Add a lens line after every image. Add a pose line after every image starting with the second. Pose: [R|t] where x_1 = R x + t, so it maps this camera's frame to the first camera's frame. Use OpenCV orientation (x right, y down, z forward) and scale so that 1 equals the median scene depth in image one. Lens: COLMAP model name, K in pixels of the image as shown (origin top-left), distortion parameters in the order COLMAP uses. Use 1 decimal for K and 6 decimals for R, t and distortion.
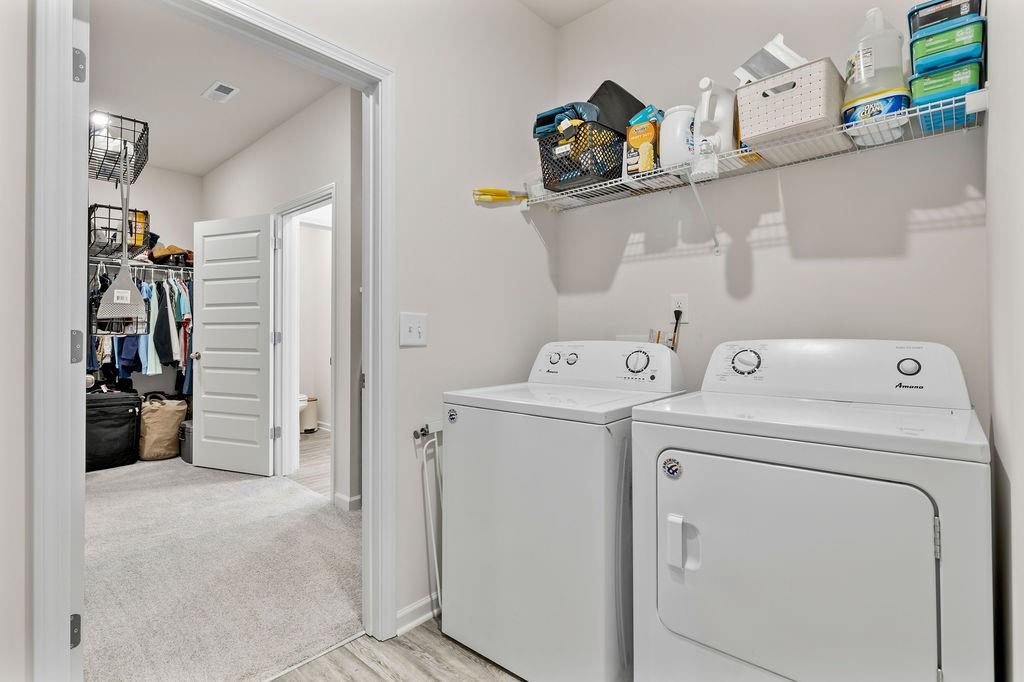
lens RADIAL K [[478.8, 0, 504.1], [0, 478.8, 334.4], [0, 0, 1]] dist [-0.008833, 0.000935]
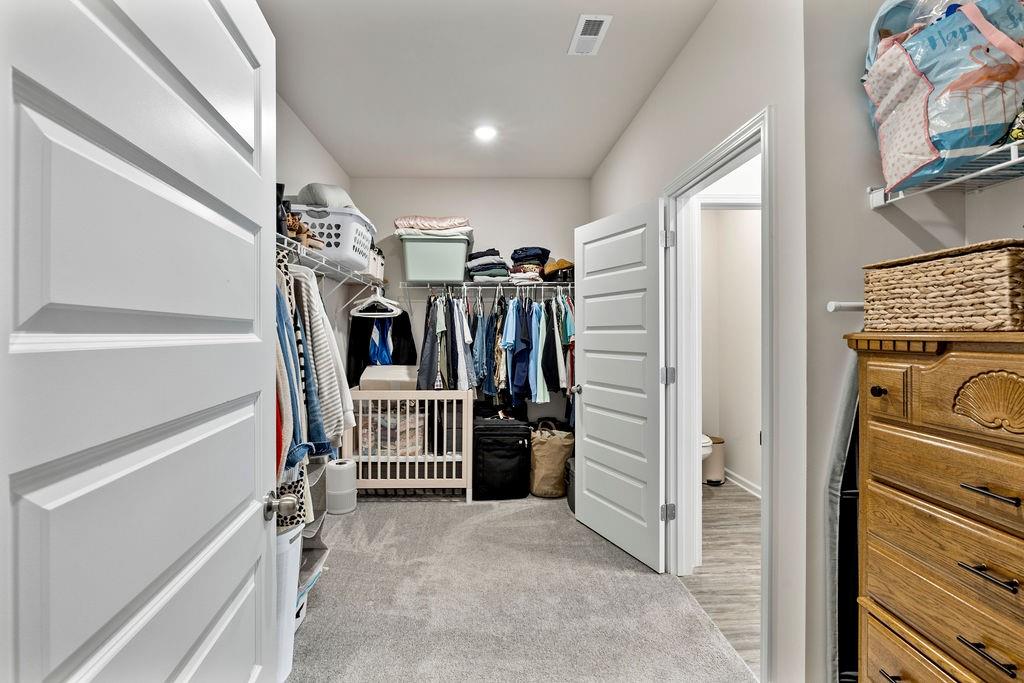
lens RADIAL K [[478.8, 0, 504.1], [0, 478.8, 334.9], [0, 0, 1]] dist [-0.008833, 0.000935]
pose [[0.702619, -0.002730, -0.711561, -0.138311], [0.006178, 0.999978, 0.002265, -0.050457], [0.711540, -0.005988, 0.702620, 0.314783]]
